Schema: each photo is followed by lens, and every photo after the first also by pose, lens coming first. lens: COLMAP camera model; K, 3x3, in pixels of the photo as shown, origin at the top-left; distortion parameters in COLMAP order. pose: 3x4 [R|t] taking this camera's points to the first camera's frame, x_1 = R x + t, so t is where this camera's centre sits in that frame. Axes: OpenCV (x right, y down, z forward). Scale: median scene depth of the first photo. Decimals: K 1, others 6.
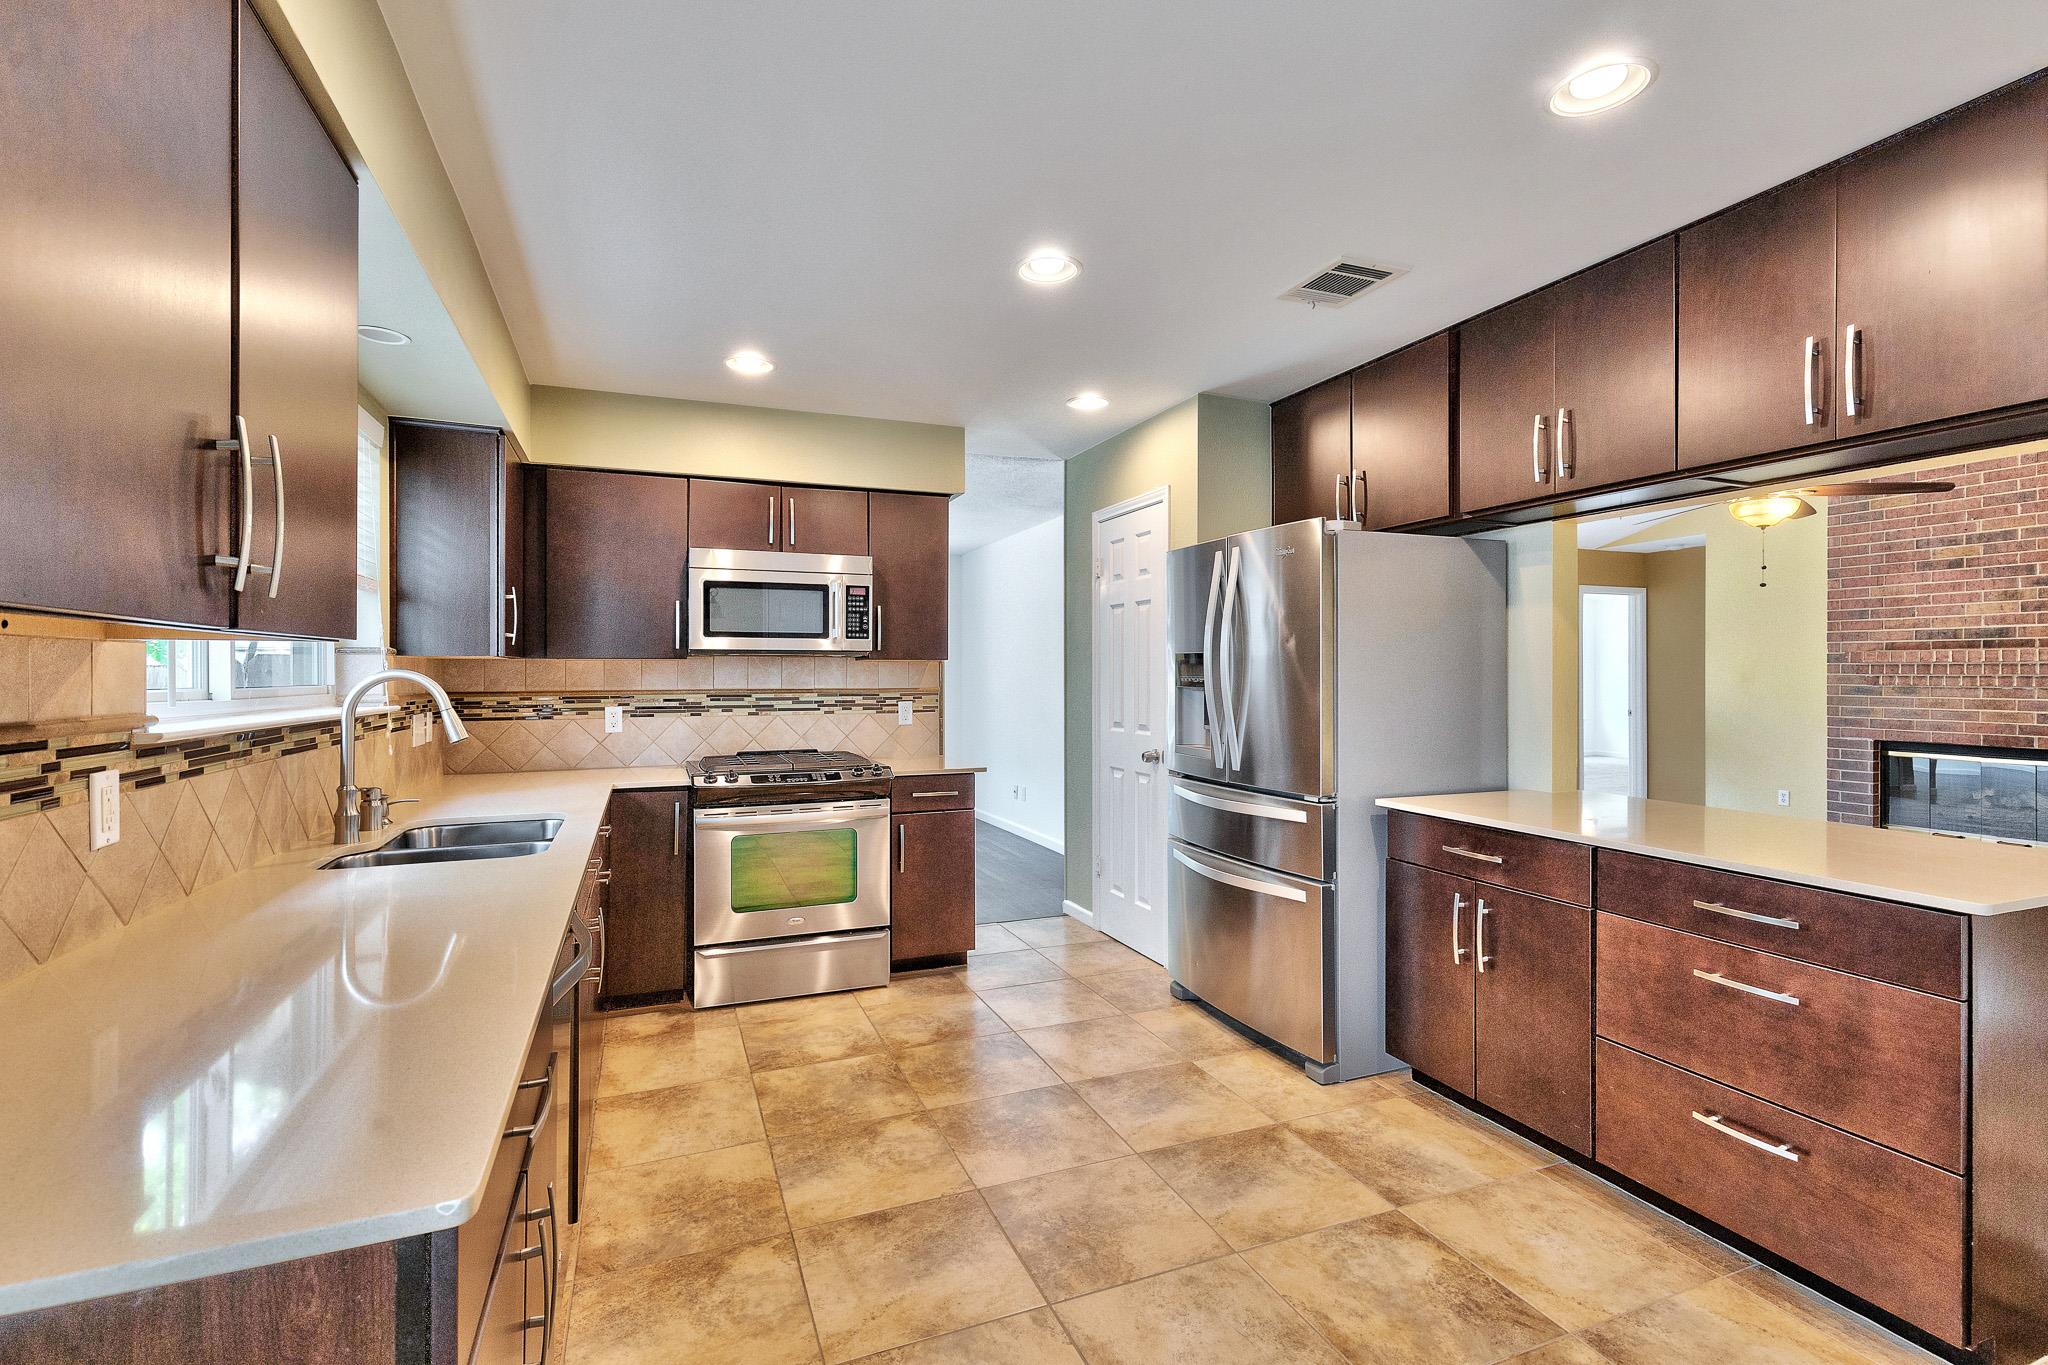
lens RADIAL K [[922.1, 0, 1024.0], [0, 922.1, 682.5], [0, 0, 1]] dist [0.002046, 0.000138]
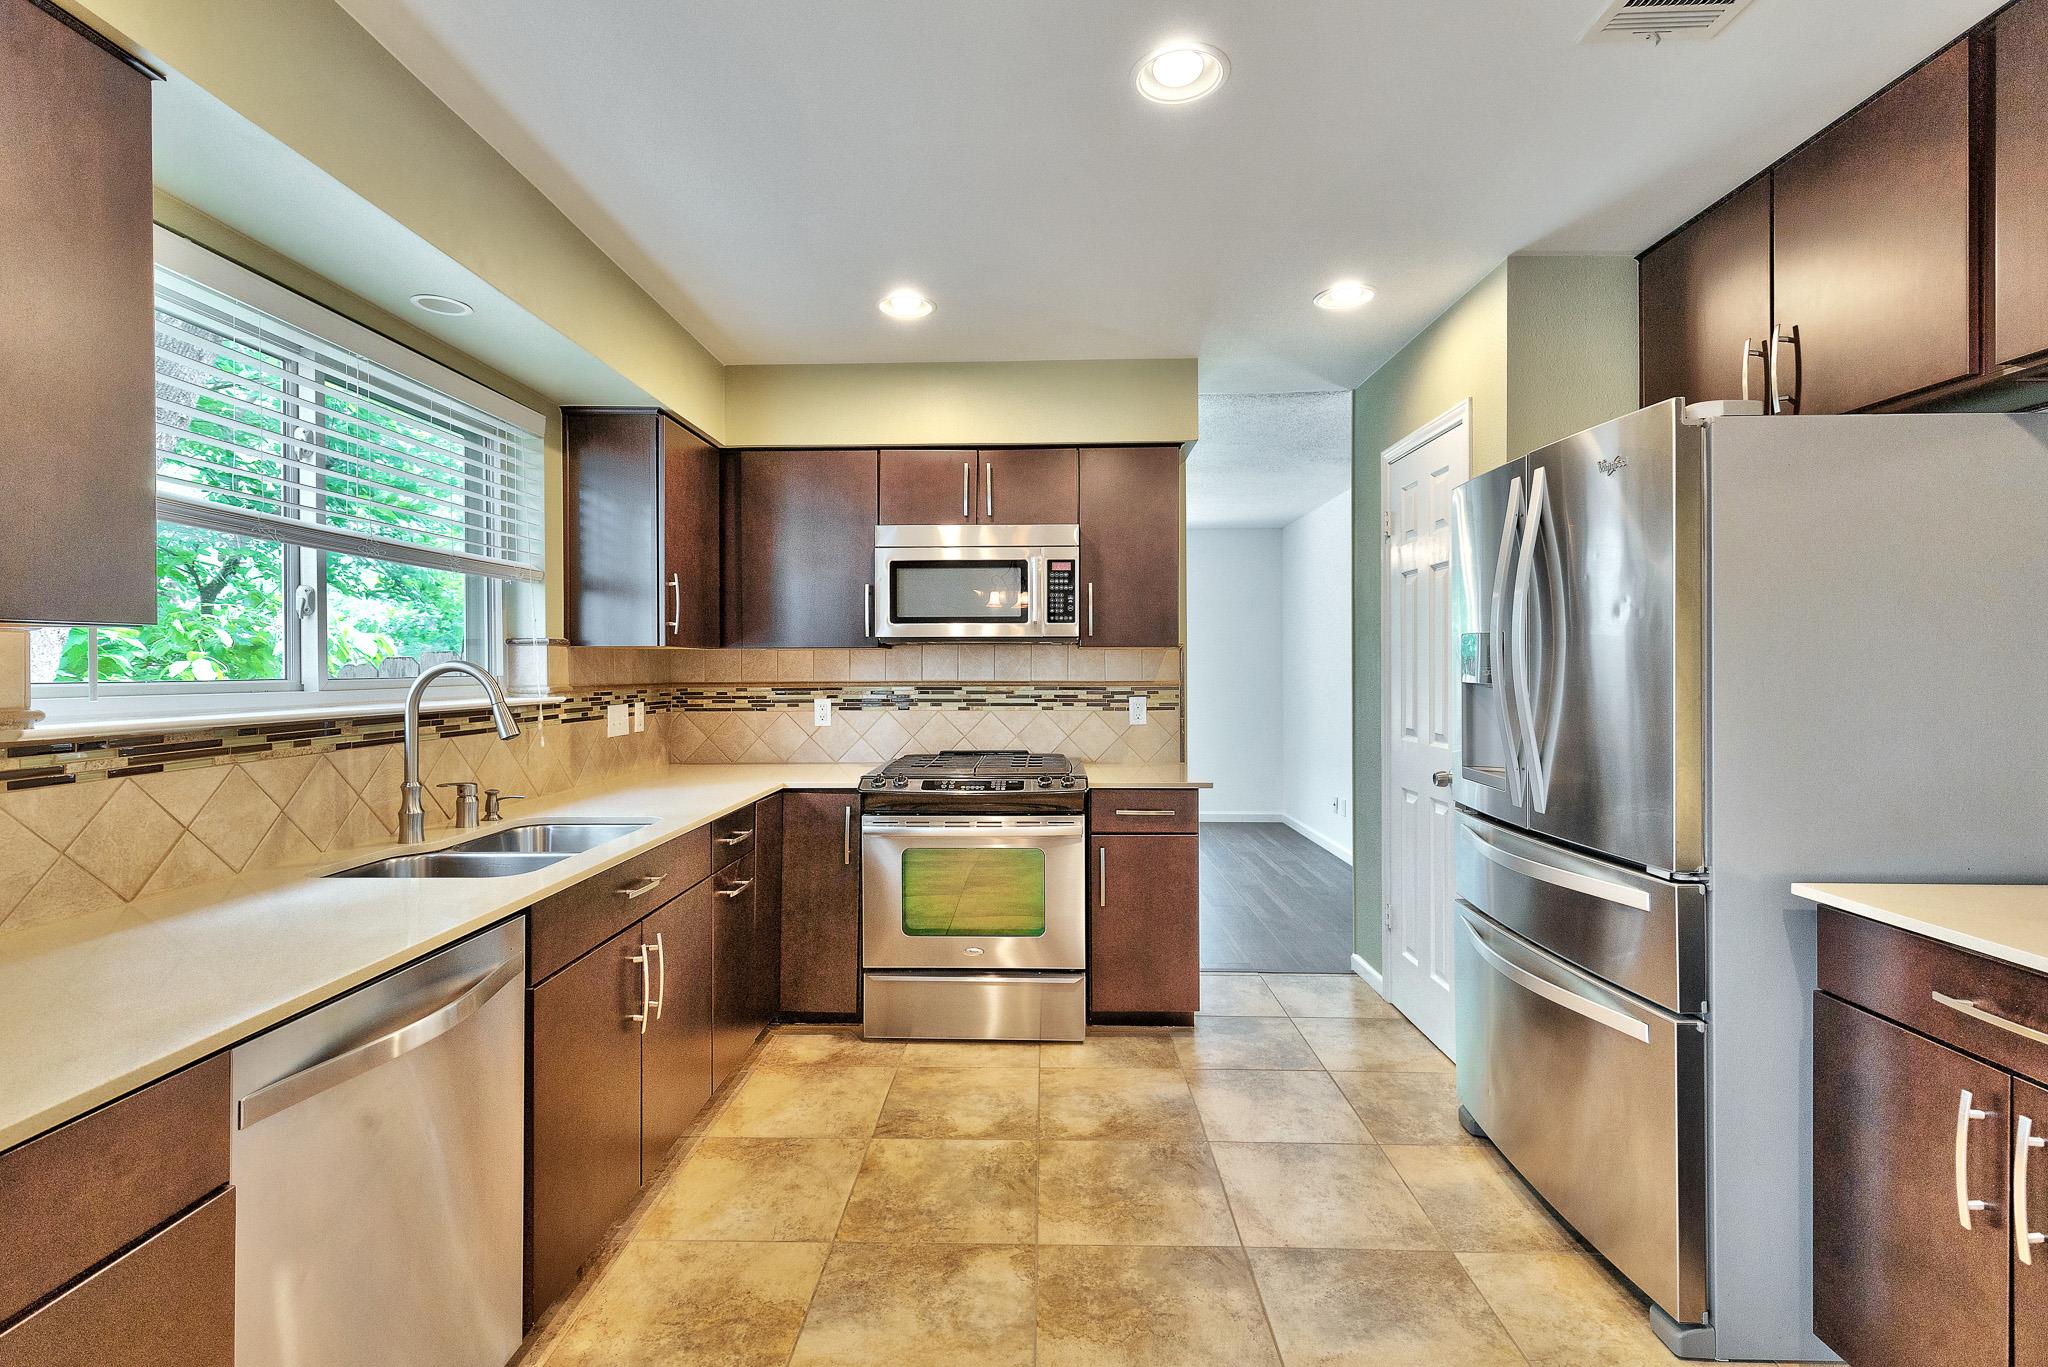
lens RADIAL K [[931.1, 0, 1018.9], [0, 931.1, 670.2], [0, 0, 1]] dist [0.001034, -0.001046]
pose [[0.915675, 0.001788, -0.401916, 0.137615], [-0.002703, 0.999995, -0.001709, -0.002415], [0.401911, 0.002651, 0.915675, 0.221498]]
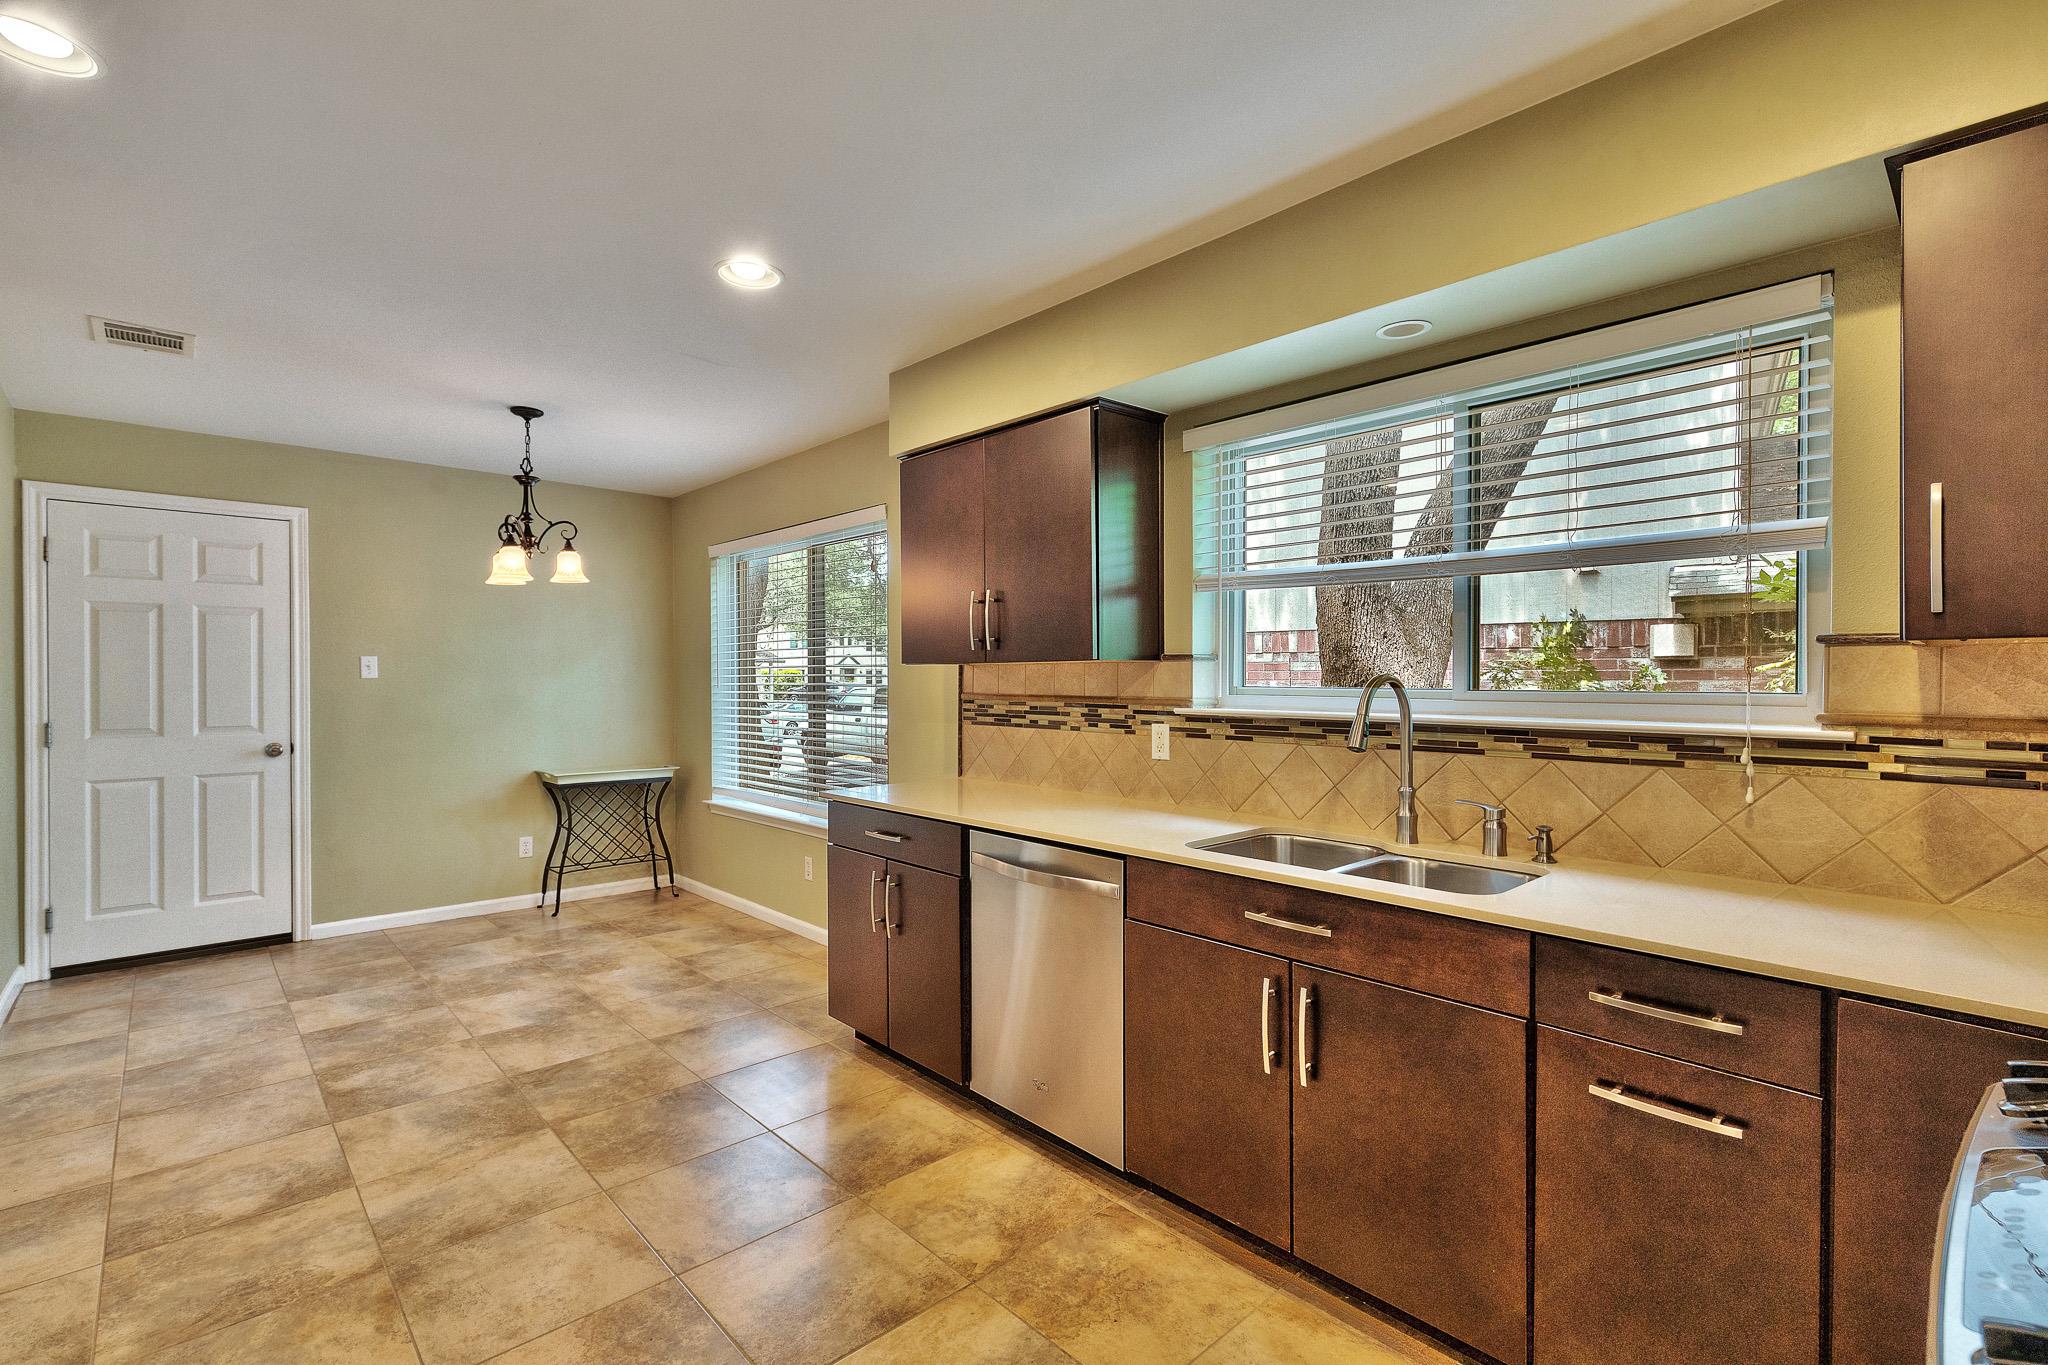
lens RADIAL K [[922.1, 0, 1024.0], [0, 922.1, 682.5], [0, 0, 1]] dist [0.002046, 0.000138]
pose [[-0.934056, 0.005150, -0.357089, 0.015363], [-0.001028, 0.999853, 0.017109, -0.012729], [0.357124, 0.016347, -0.933914, 1.088641]]
